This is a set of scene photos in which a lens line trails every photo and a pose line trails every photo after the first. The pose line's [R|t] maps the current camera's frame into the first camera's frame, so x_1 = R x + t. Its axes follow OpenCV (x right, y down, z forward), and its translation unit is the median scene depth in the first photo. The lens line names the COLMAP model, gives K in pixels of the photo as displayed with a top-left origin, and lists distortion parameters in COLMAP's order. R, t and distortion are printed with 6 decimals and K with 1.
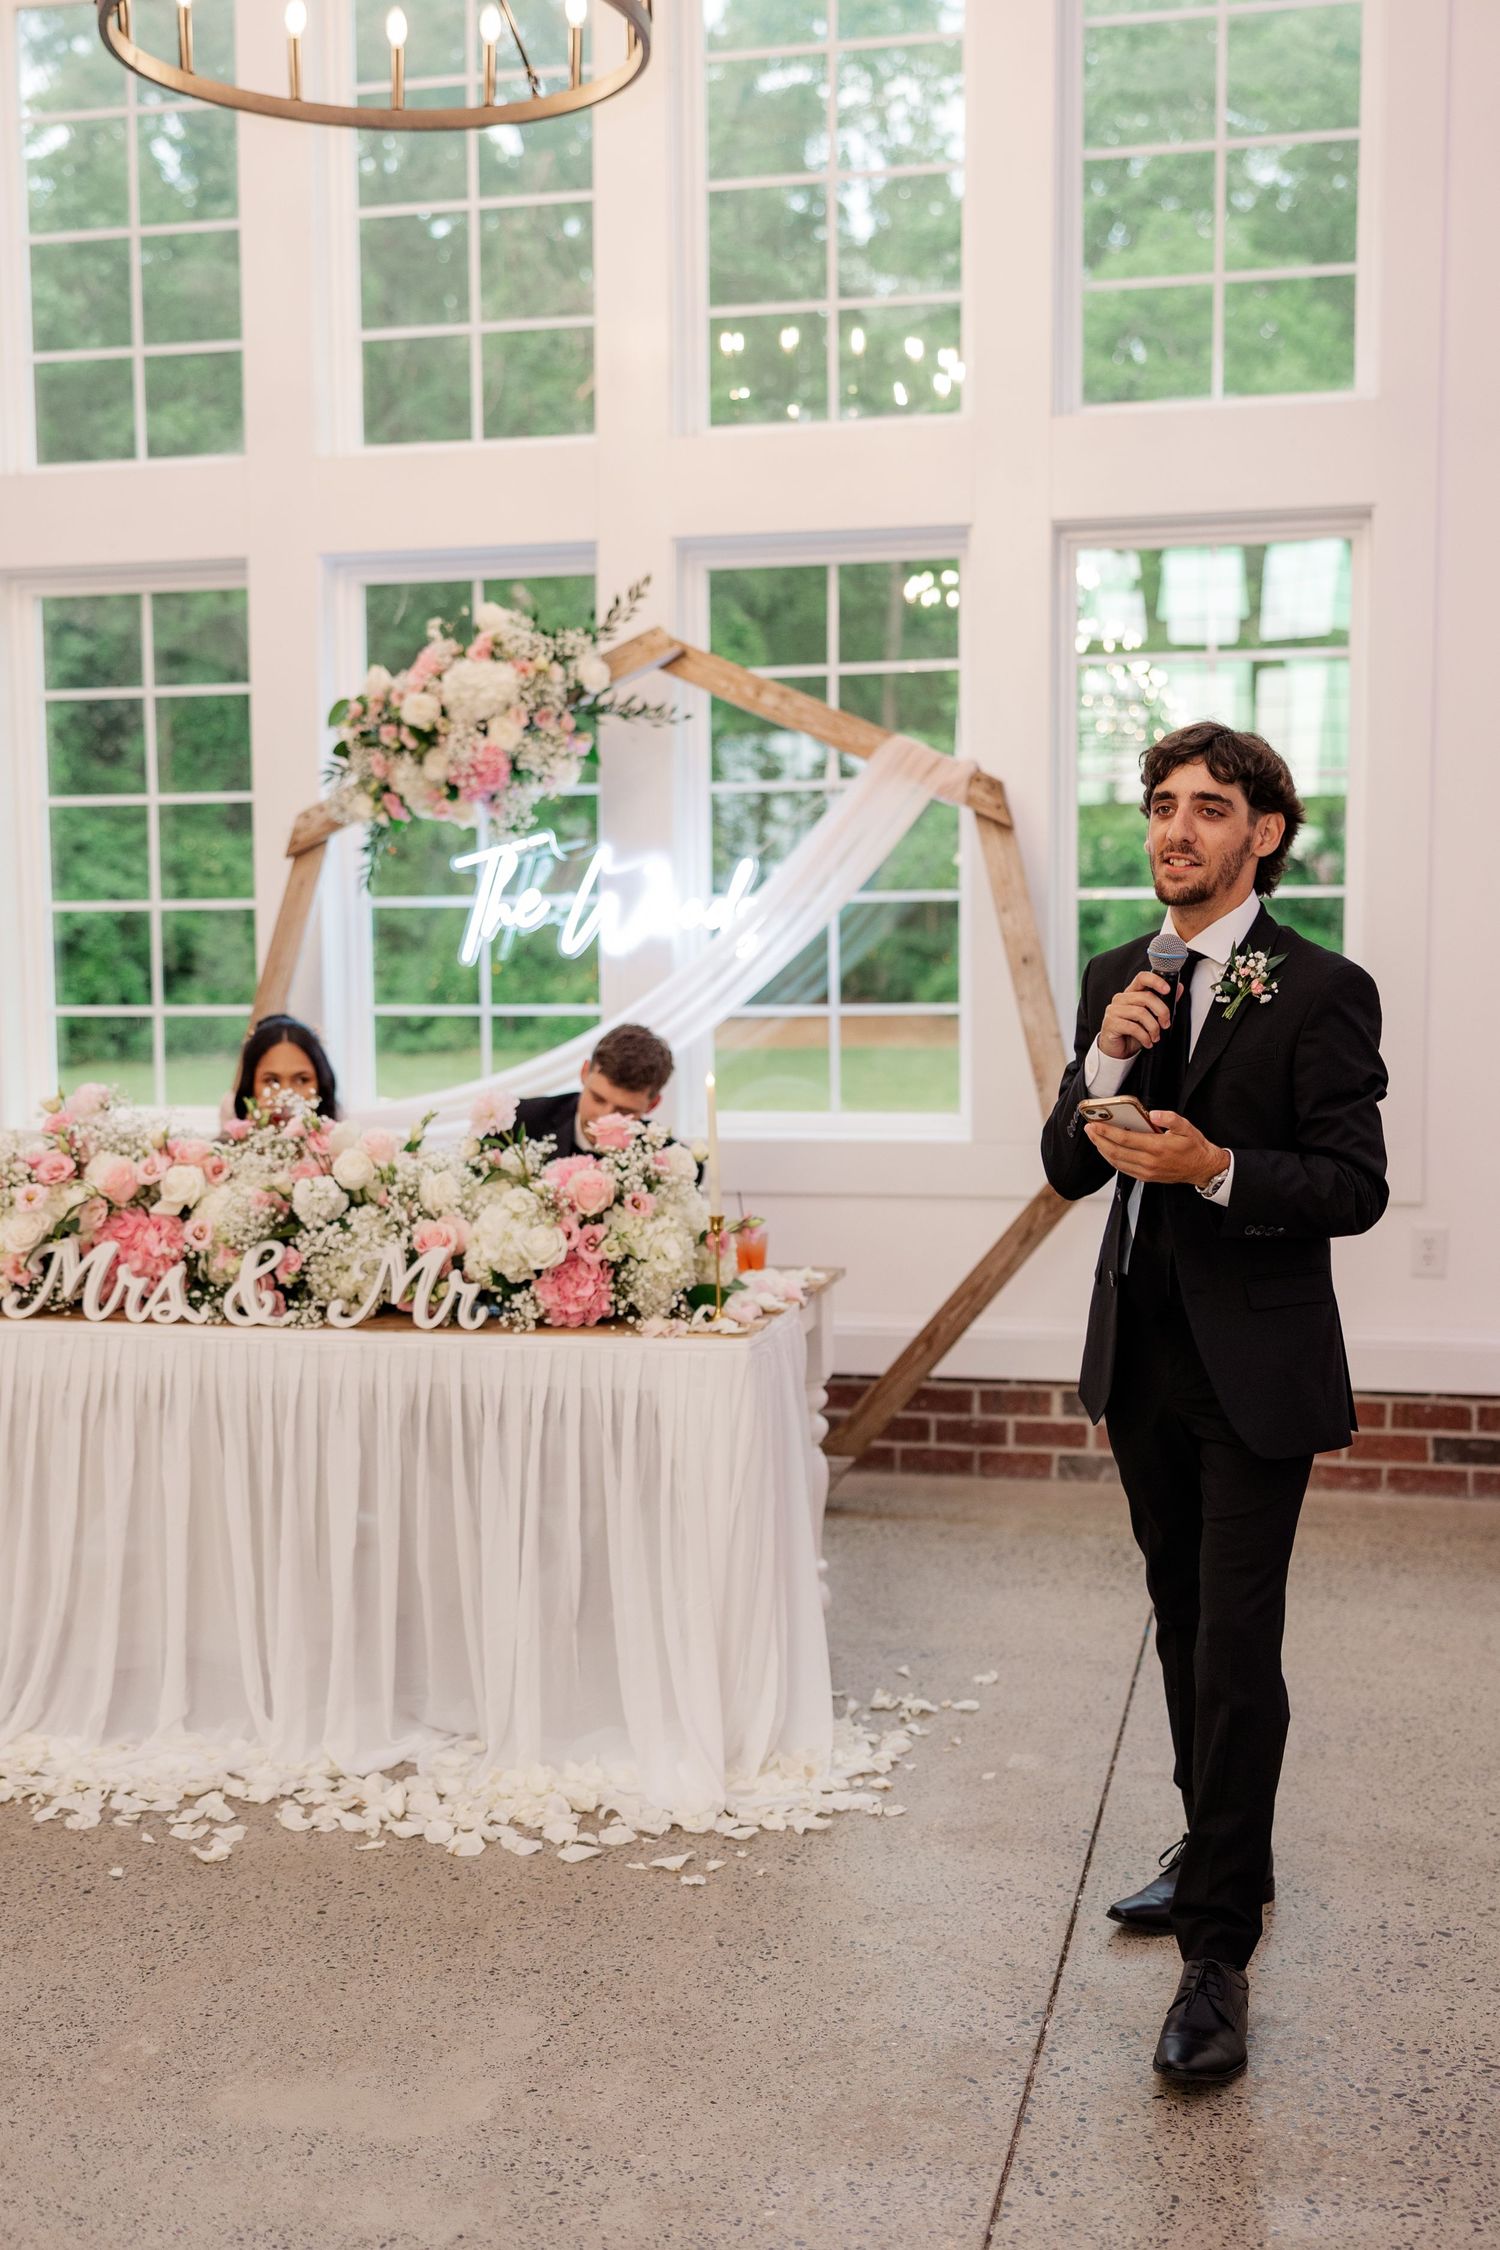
lens RADIAL K [[2409.5, 0, 704.0], [0, 2409.5, 1177.8], [0, 0, 1]] dist [0.010563, -0.007211]
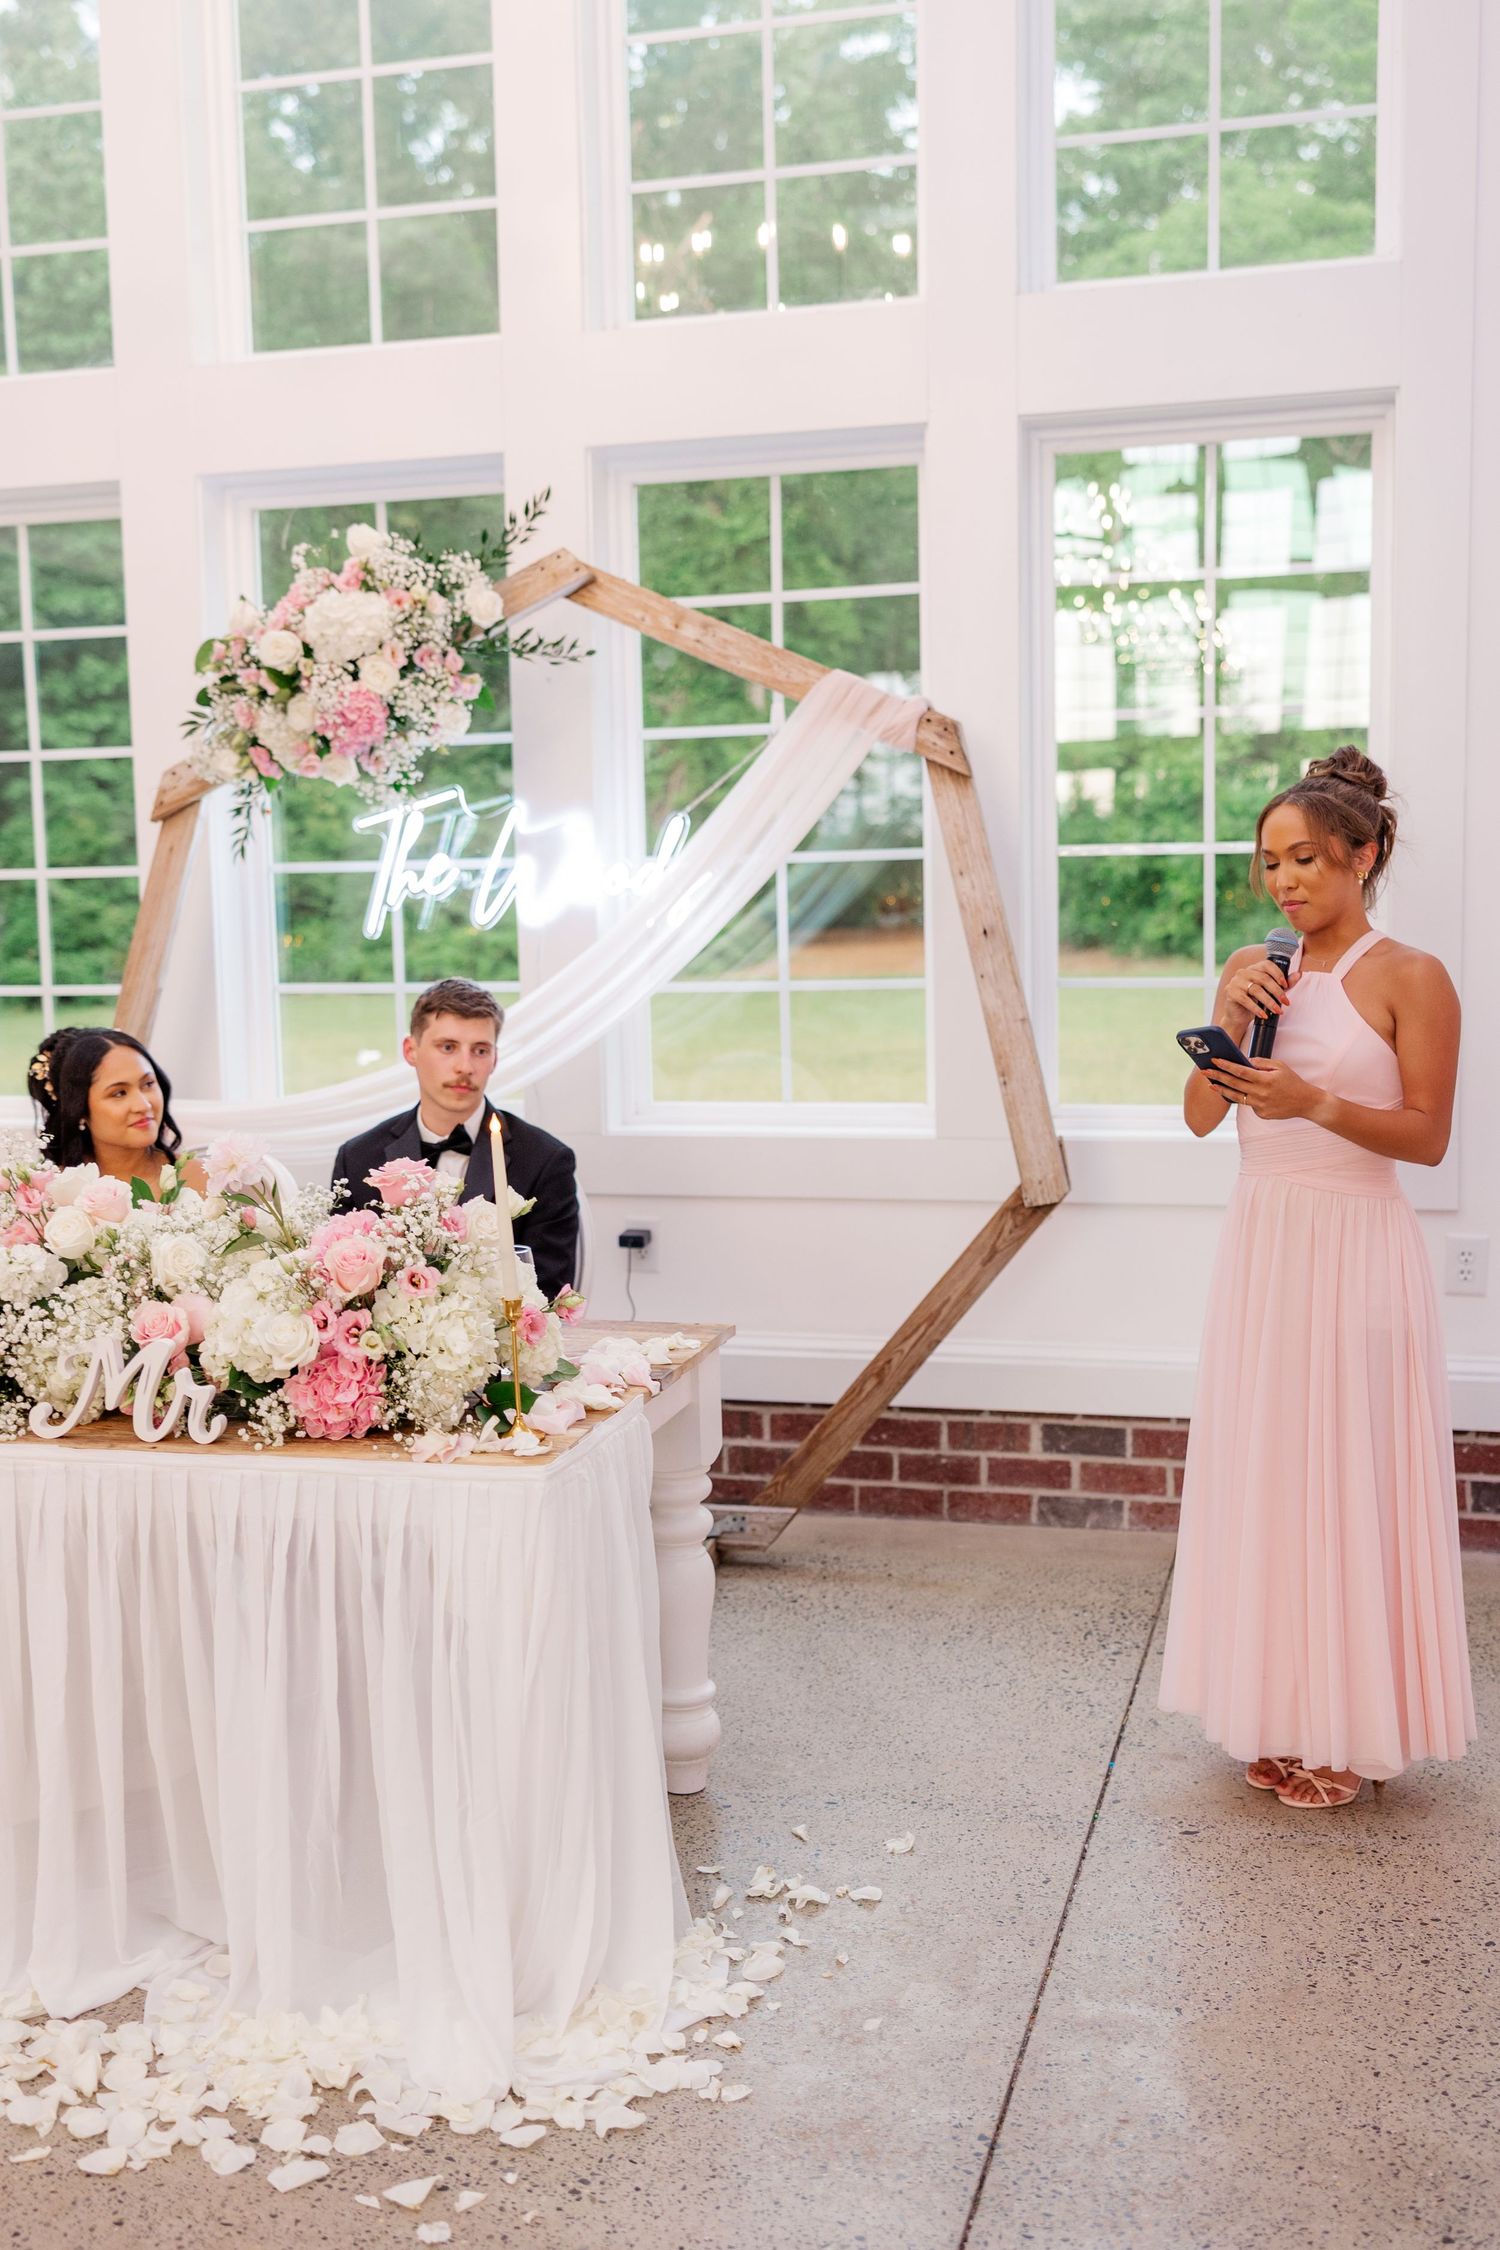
lens RADIAL K [[2198.9, 0, 750.0], [0, 2198.9, 1125.0], [0, 0, 1]] dist [0.009472, 0.014464]
pose [[0.999360, -0.008928, -0.034627, 0.076316], [0.009586, 0.999776, 0.018892, -0.037657], [0.034451, -0.019212, 0.999222, 0.217393]]
